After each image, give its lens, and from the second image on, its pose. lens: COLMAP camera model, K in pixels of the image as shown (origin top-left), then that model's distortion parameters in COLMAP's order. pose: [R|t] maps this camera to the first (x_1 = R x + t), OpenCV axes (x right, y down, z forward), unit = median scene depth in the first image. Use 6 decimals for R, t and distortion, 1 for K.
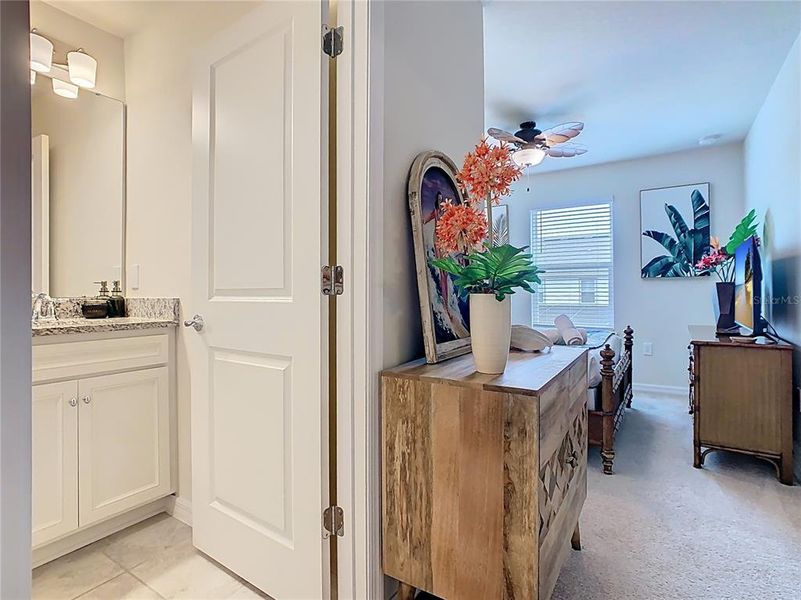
lens RADIAL K [[405.6, 0, 400.9], [0, 405.6, 295.0], [0, 0, 1]] dist [-0.006427, -0.001448]
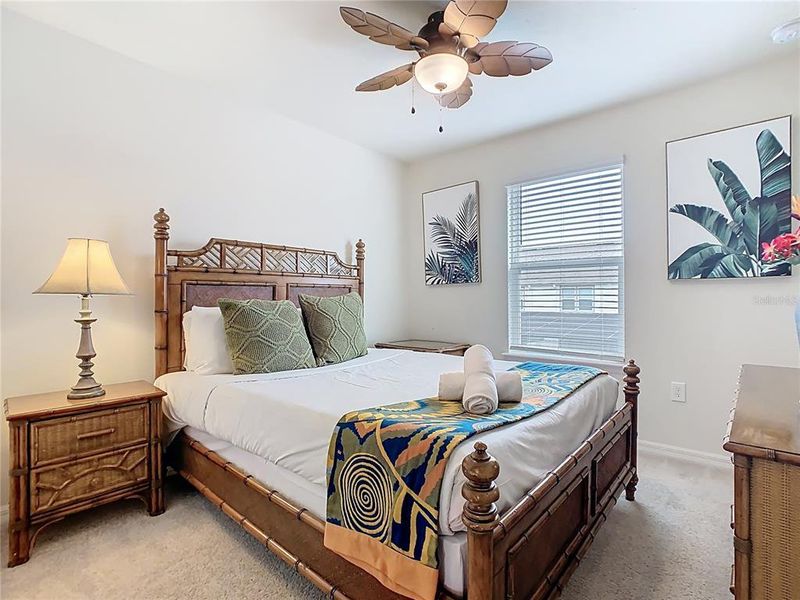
lens RADIAL K [[385.5, 0, 397.0], [0, 385.5, 299.5], [0, 0, 1]] dist [-0.007067, 0.003068]
pose [[0.988890, 0.005979, -0.148529, 0.277210], [-0.005708, 0.999981, 0.002247, -0.010867], [0.148539, -0.001374, 0.988906, 0.357167]]
